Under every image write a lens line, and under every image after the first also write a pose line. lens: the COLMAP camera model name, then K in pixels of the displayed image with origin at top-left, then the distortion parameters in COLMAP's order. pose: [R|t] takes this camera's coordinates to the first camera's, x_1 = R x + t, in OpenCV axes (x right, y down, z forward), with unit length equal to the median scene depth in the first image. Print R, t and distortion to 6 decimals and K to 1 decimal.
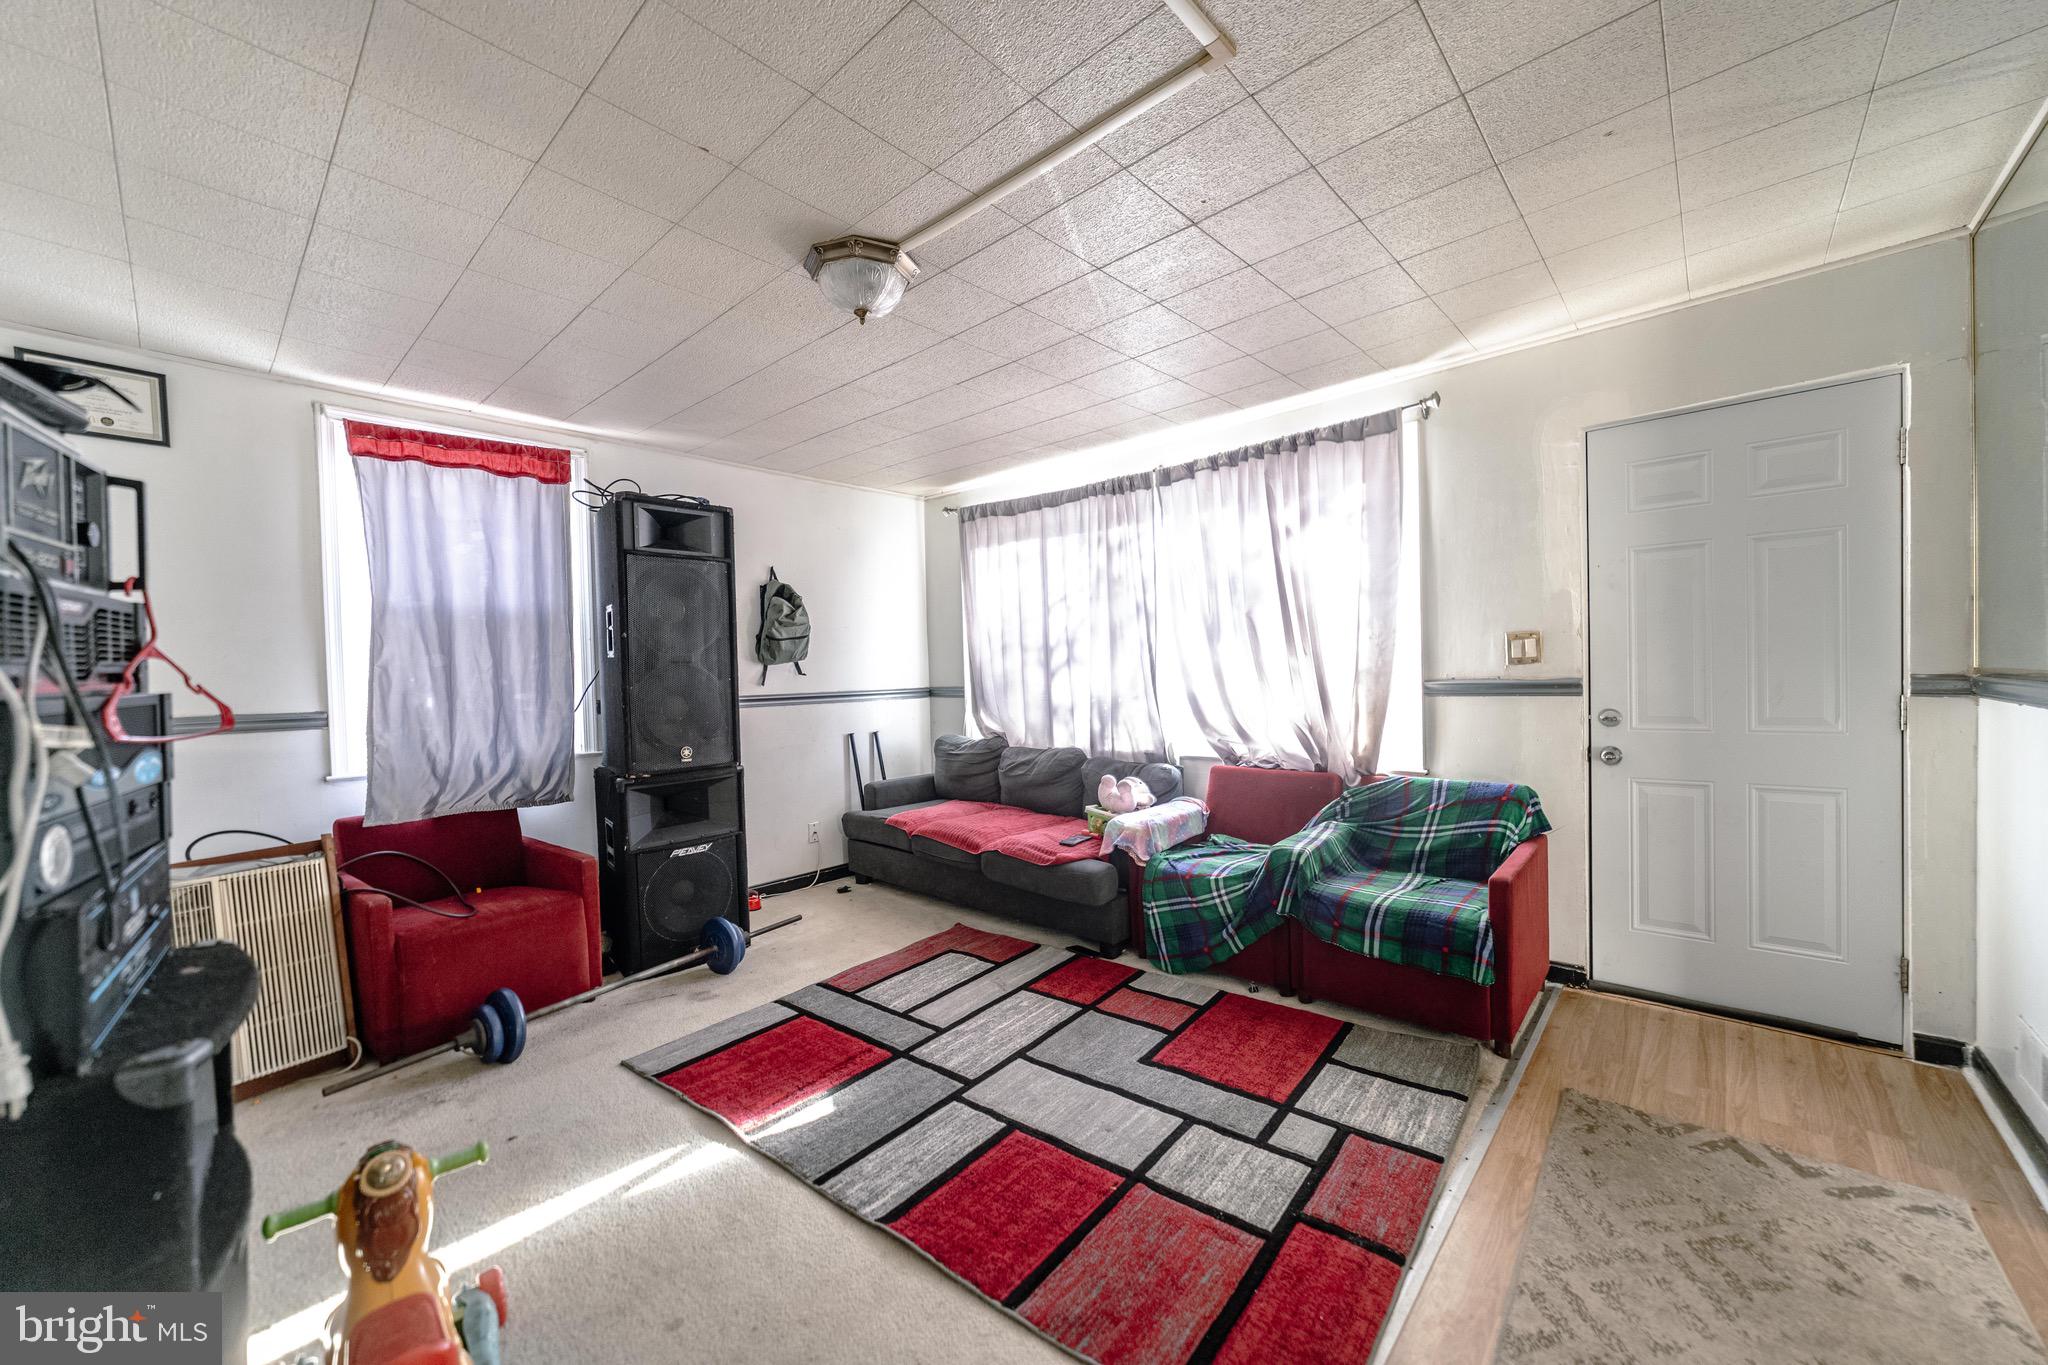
lens RADIAL K [[779.3, 0, 1025.1], [0, 779.3, 692.5], [0, 0, 1]] dist [-0.021266, 0.010626]
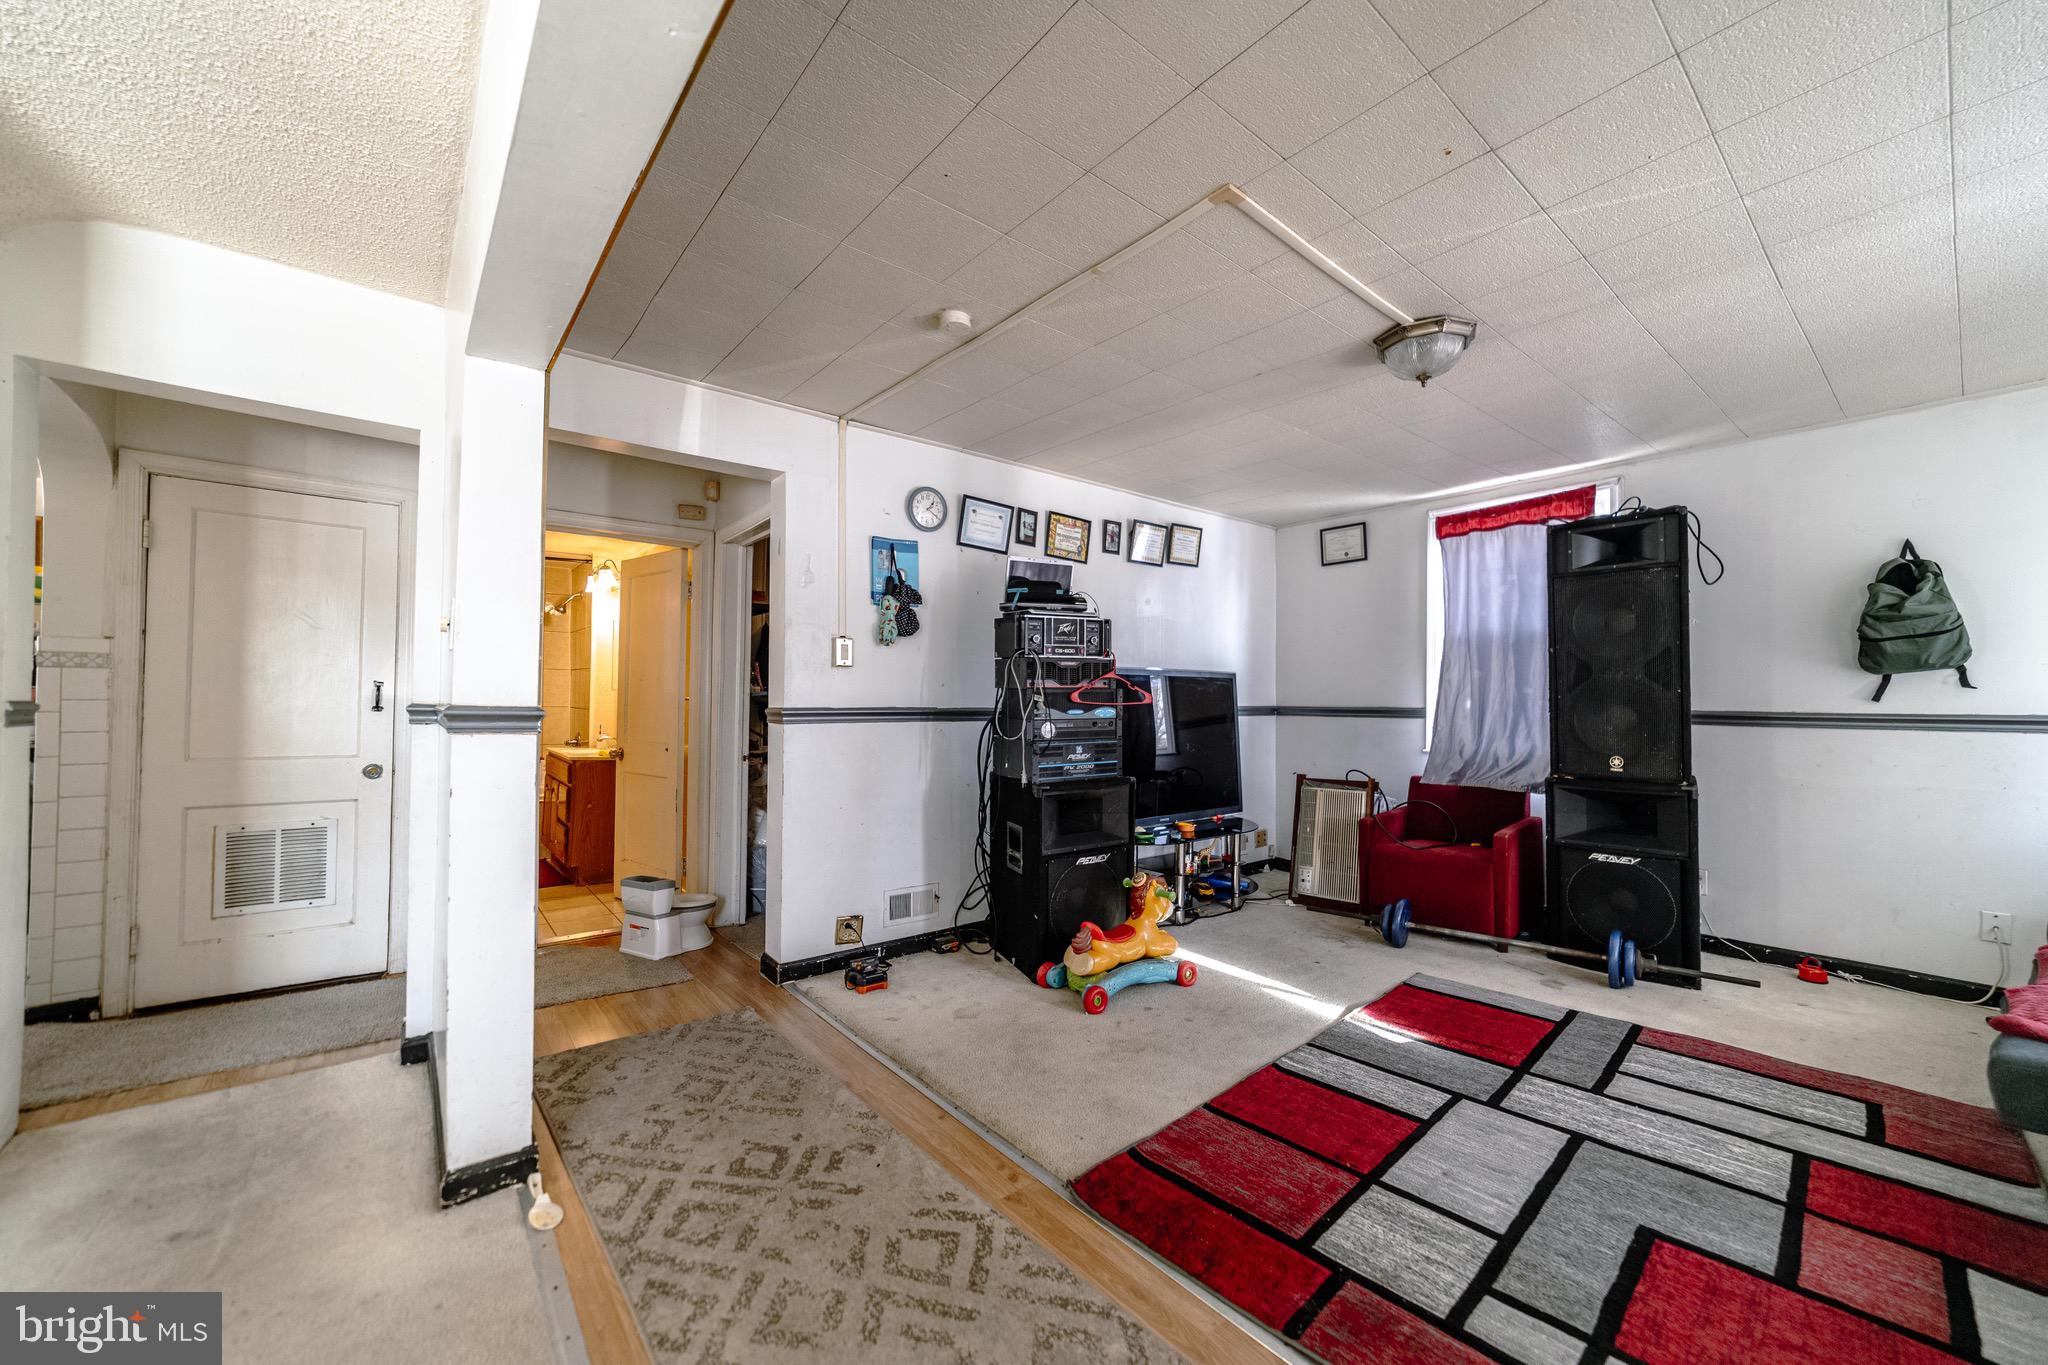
lens RADIAL K [[779.3, 0, 1025.1], [0, 779.3, 692.5], [0, 0, 1]] dist [-0.021266, 0.010626]
pose [[-0.153954, 0.012580, -0.987998, 0.788051], [-0.029452, 0.999416, 0.017314, -0.009627], [0.987639, 0.031764, -0.153493, 0.451387]]
